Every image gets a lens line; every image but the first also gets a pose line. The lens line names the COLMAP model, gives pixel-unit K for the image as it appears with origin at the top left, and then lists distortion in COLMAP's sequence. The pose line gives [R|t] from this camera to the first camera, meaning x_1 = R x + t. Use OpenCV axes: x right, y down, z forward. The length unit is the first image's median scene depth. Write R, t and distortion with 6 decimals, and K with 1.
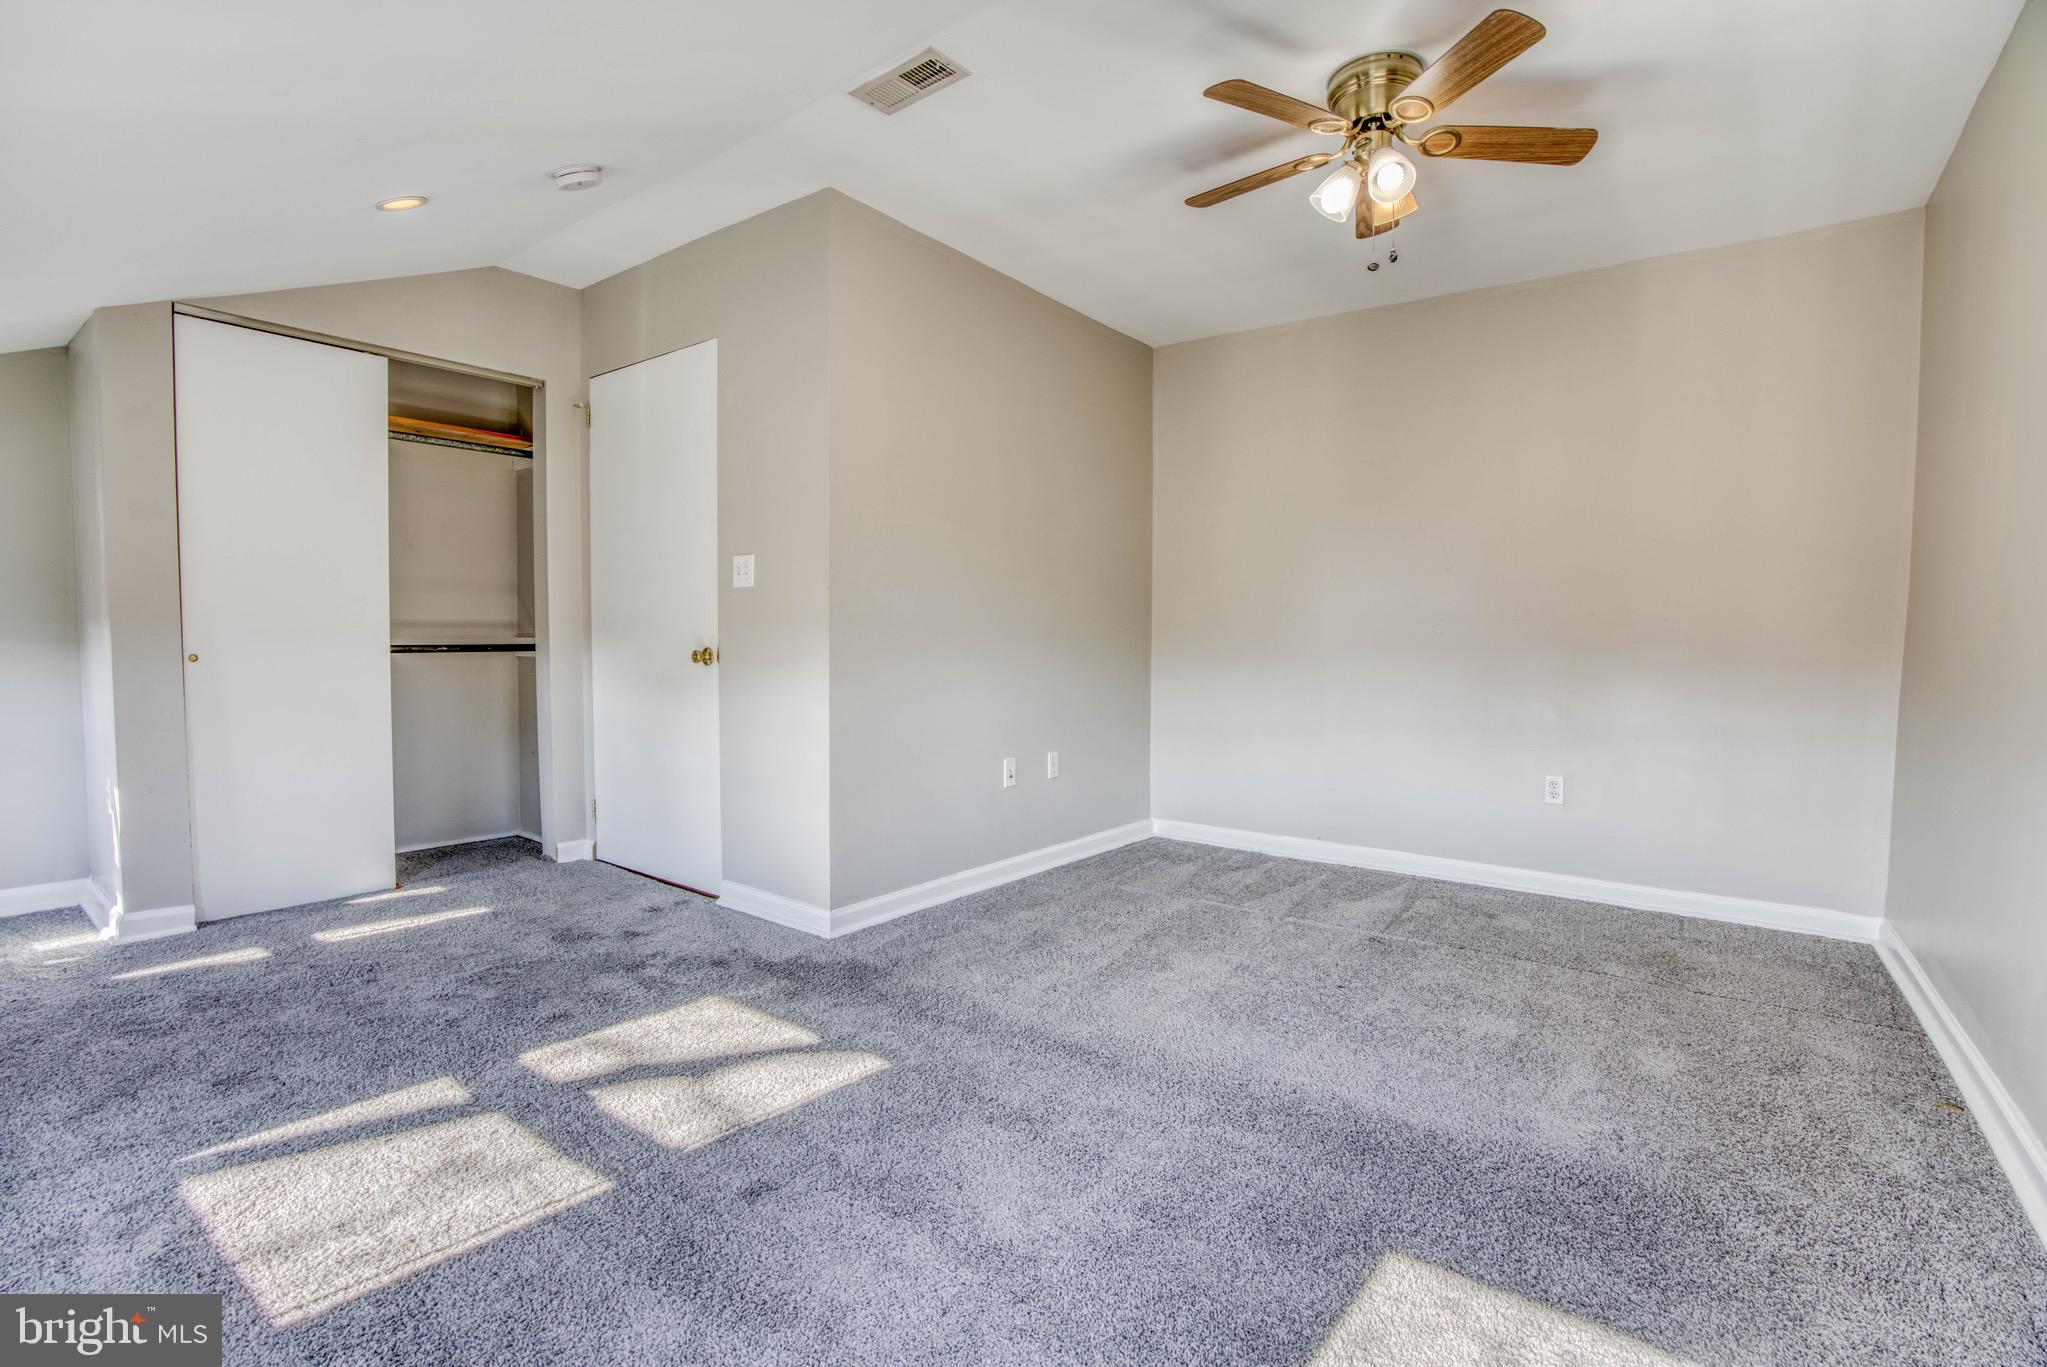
lens RADIAL K [[901.4, 0, 1023.5], [0, 901.4, 683.5], [0, 0, 1]] dist [-0.064998, 0.020193]
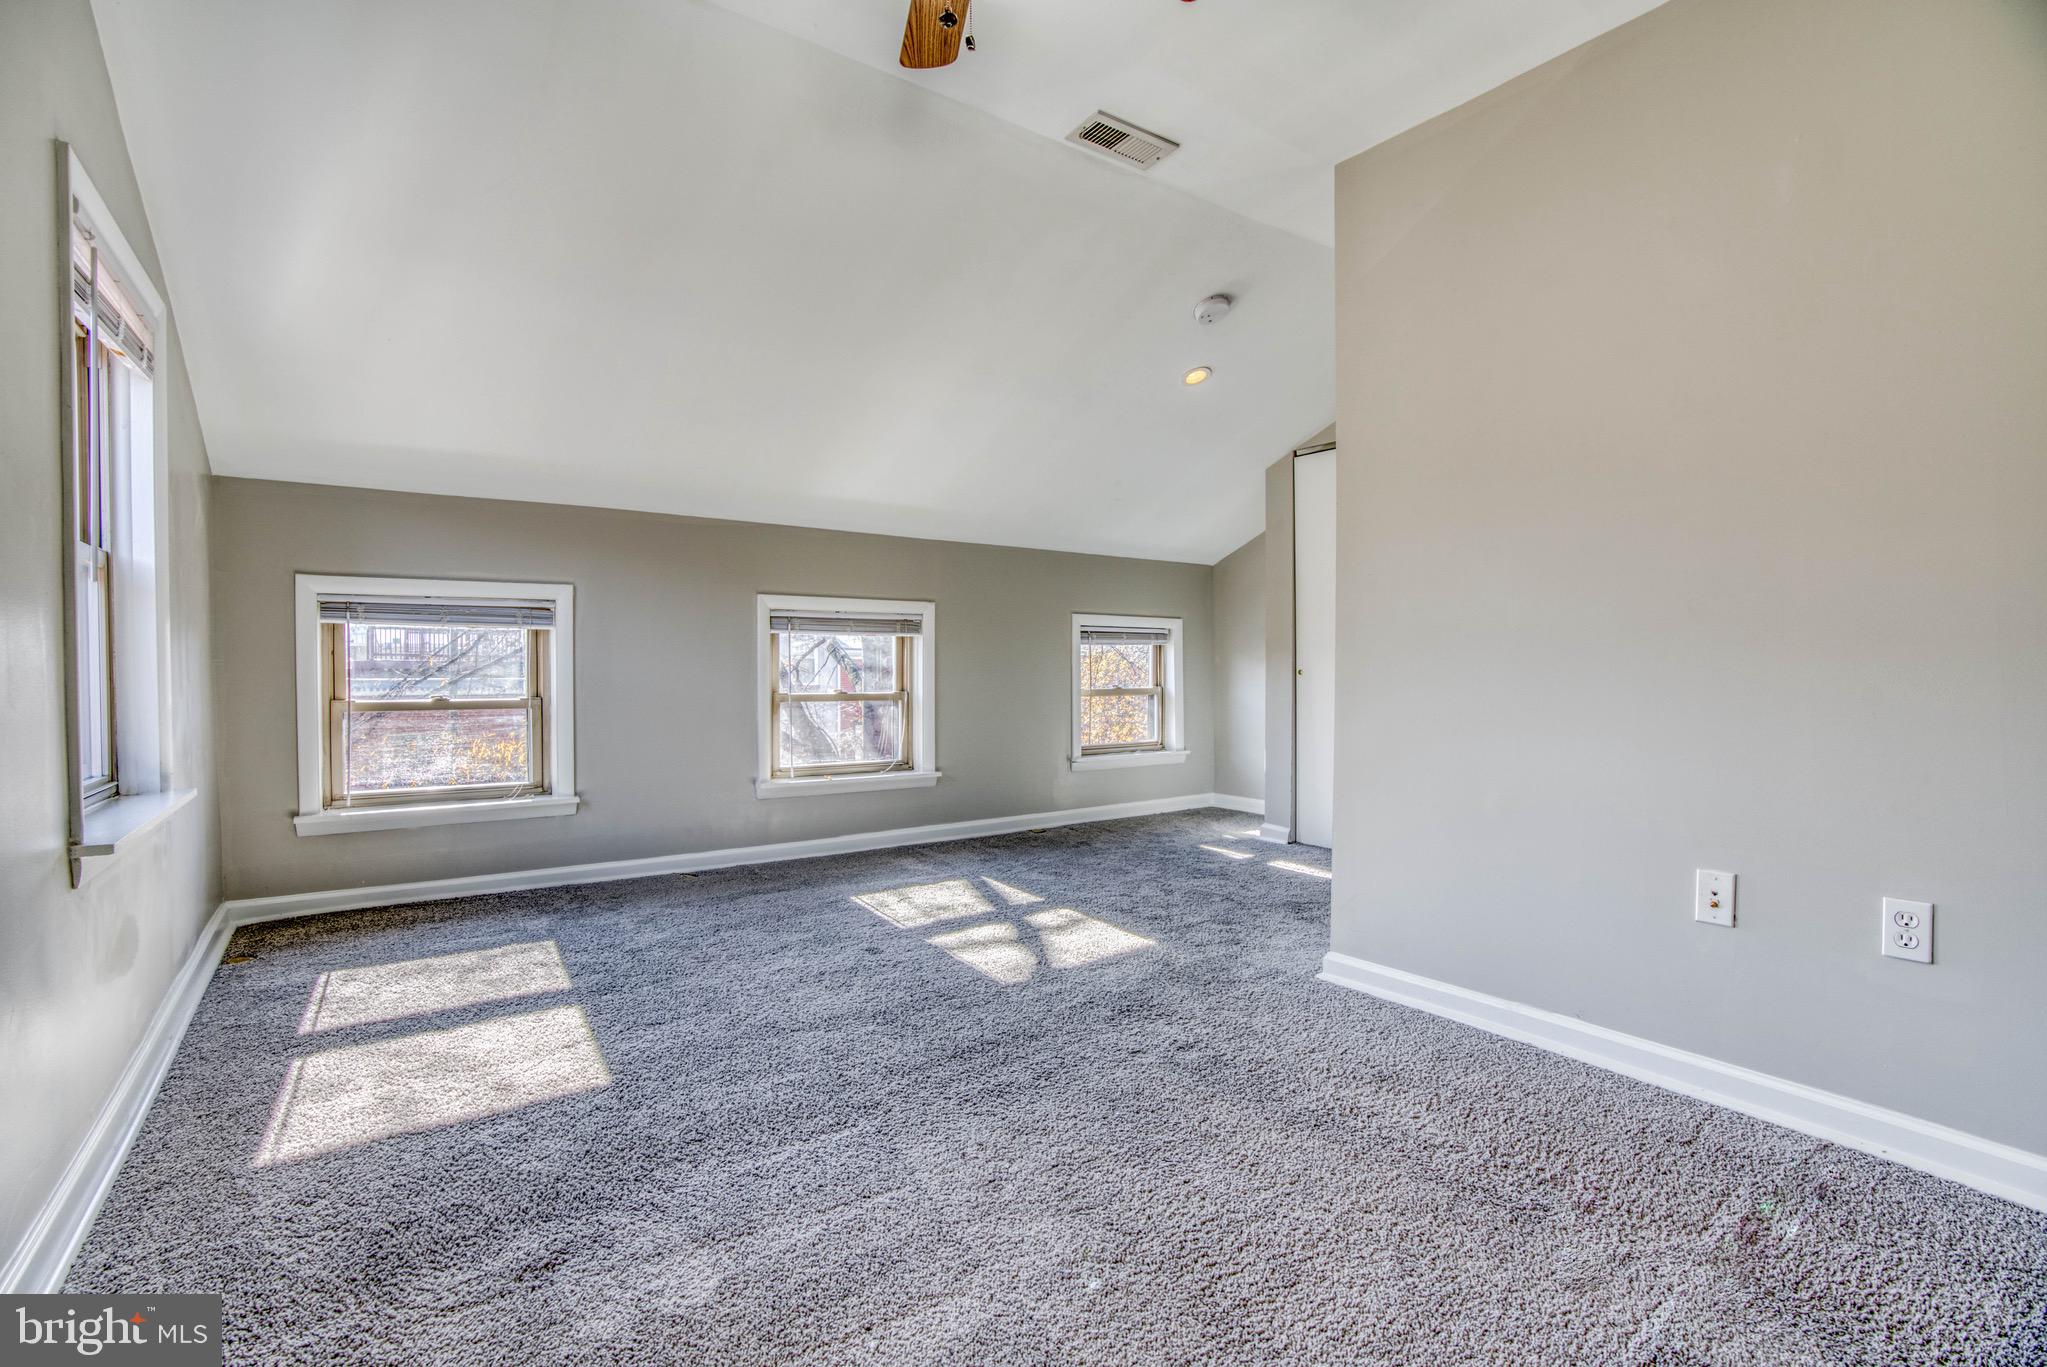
lens RADIAL K [[935.7, 0, 1004.5], [0, 935.7, 686.2], [0, 0, 1]] dist [-0.071613, 0.026718]
pose [[-0.313352, 0.015379, -0.949513, 1.120449], [-0.035775, 0.998968, 0.027986, -0.041890], [0.948963, 0.042738, -0.312478, 1.408010]]
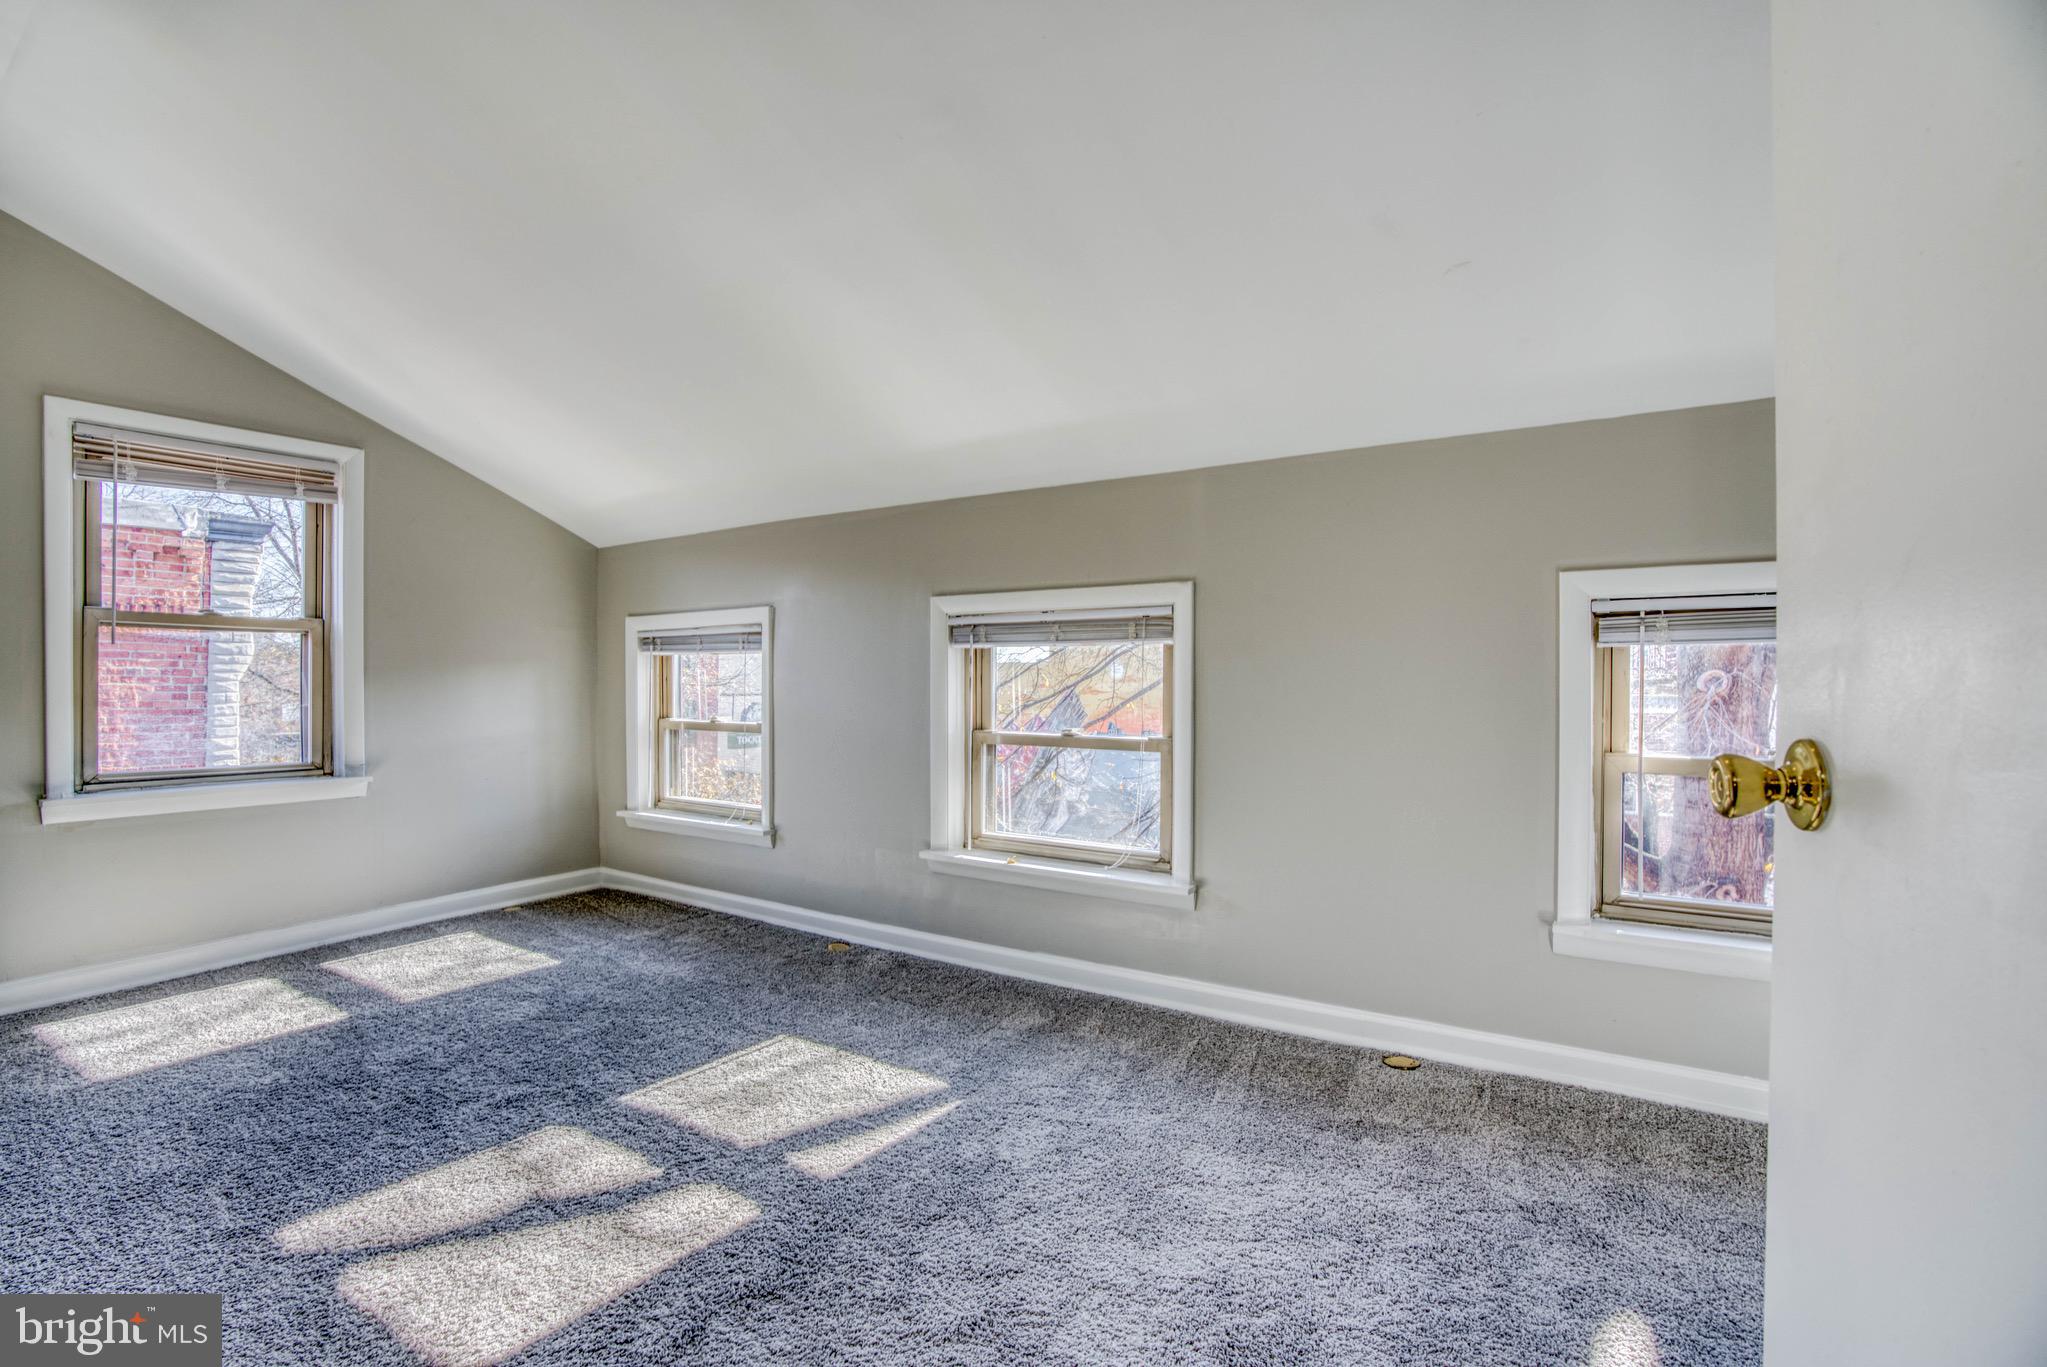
lens RADIAL K [[956.2, 0, 1005.0], [0, 956.2, 677.8], [0, 0, 1]] dist [-0.071602, 0.026477]
pose [[-0.999813, -0.000567, -0.019348, -0.773893], [-0.001280, 0.999319, 0.036867, -0.092950], [0.019314, 0.036884, -0.999133, 1.820081]]
